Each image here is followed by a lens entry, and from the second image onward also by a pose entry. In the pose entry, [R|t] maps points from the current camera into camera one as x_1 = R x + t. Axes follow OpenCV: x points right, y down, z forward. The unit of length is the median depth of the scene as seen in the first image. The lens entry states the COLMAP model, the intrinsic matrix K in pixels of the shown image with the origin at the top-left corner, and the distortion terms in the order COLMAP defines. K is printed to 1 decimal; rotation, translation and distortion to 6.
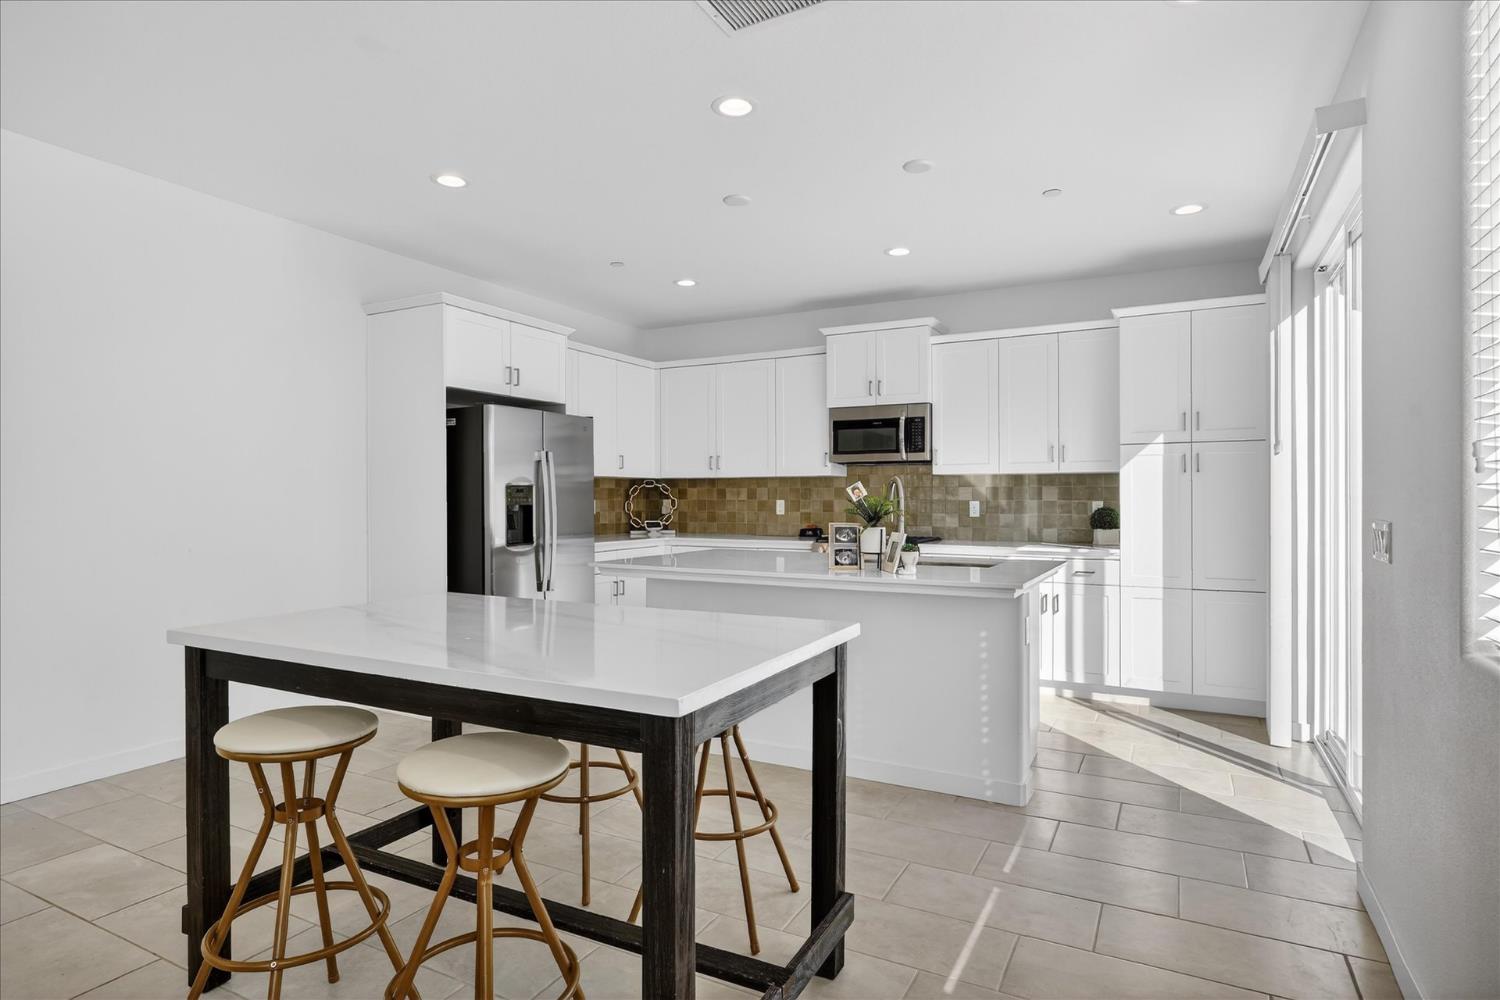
lens RADIAL K [[802.3, 0, 756.4], [0, 802.3, 504.0], [0, 0, 1]] dist [0.025882, -0.001141]
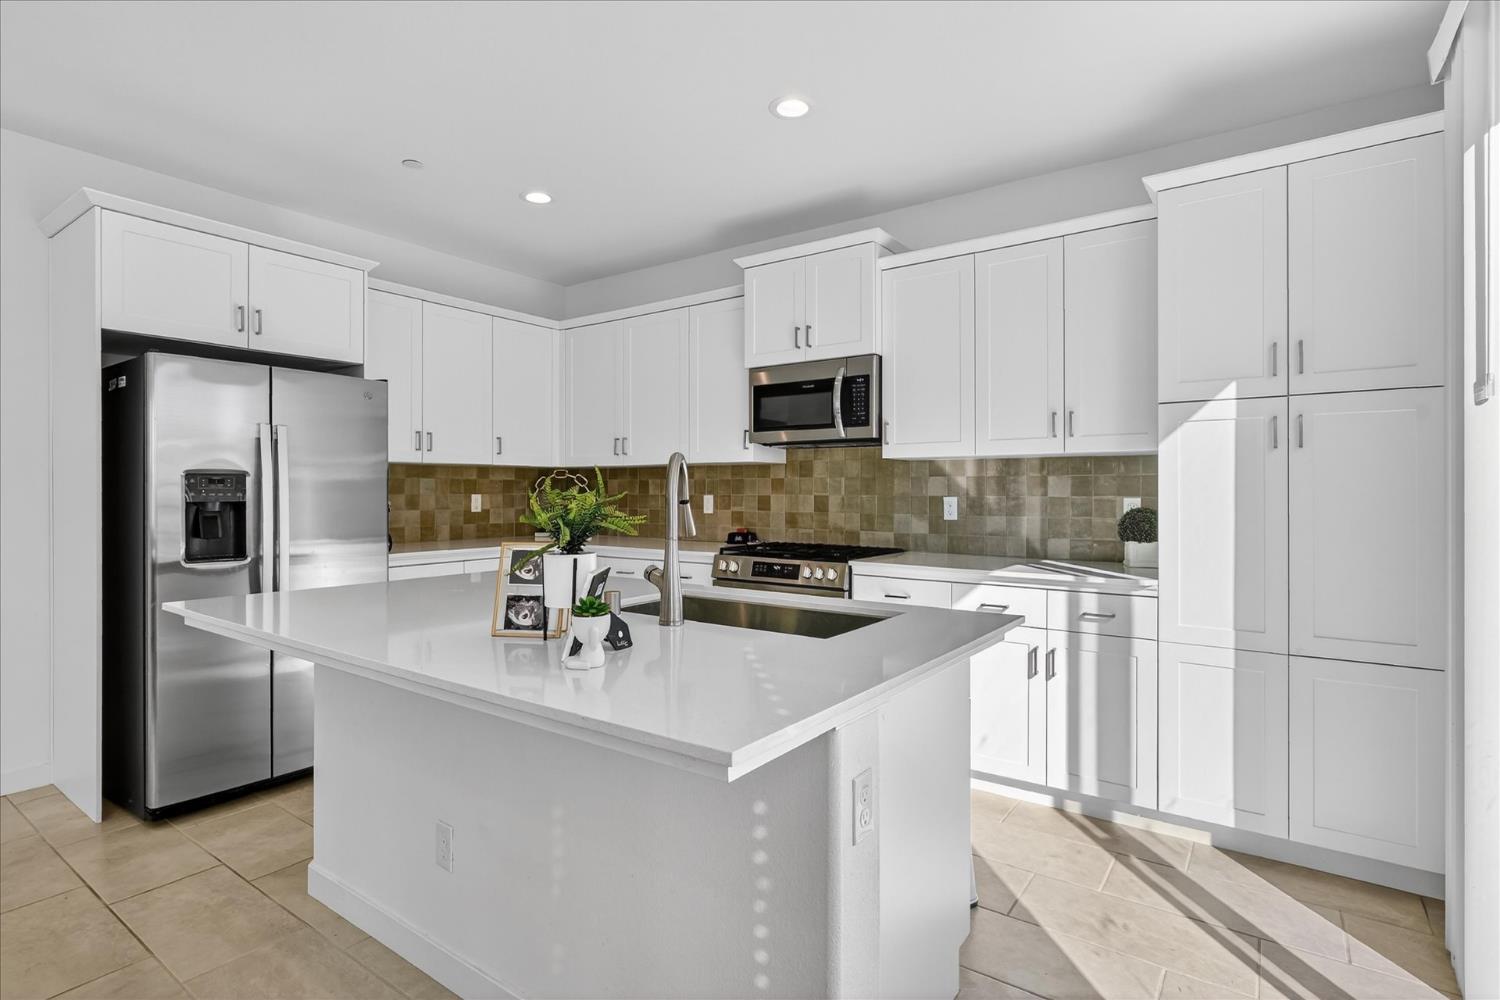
lens RADIAL K [[739.6, 0, 744.4], [0, 739.6, 493.3], [0, 0, 1]] dist [0.005535, 0.003008]
pose [[0.989870, 0.001859, -0.141961, 0.192892], [-0.002673, 0.999981, -0.005542, -0.002850], [0.141948, 0.005865, 0.989857, 0.354340]]
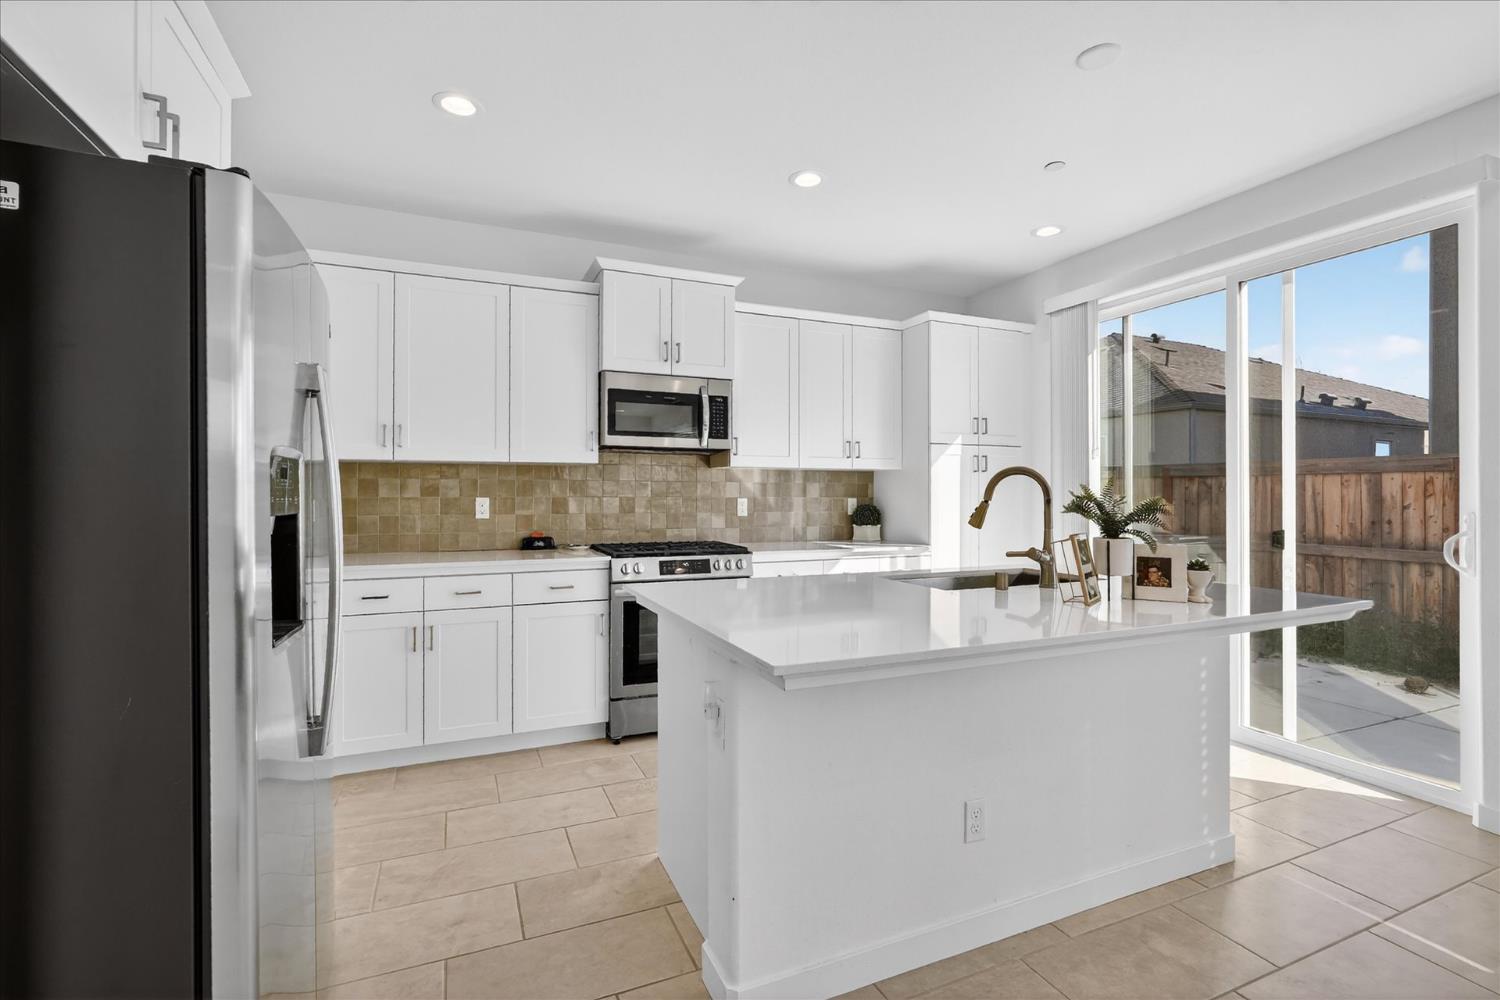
lens RADIAL K [[683.8, 0, 747.4], [0, 683.8, 503.8], [0, 0, 1]] dist [0.002302, -0.000489]
pose [[0.640319, -0.008040, 0.768067, -0.317652], [0.004559, 0.999967, 0.006667, -0.002783], [-0.768096, -0.000768, 0.640334, 0.533662]]
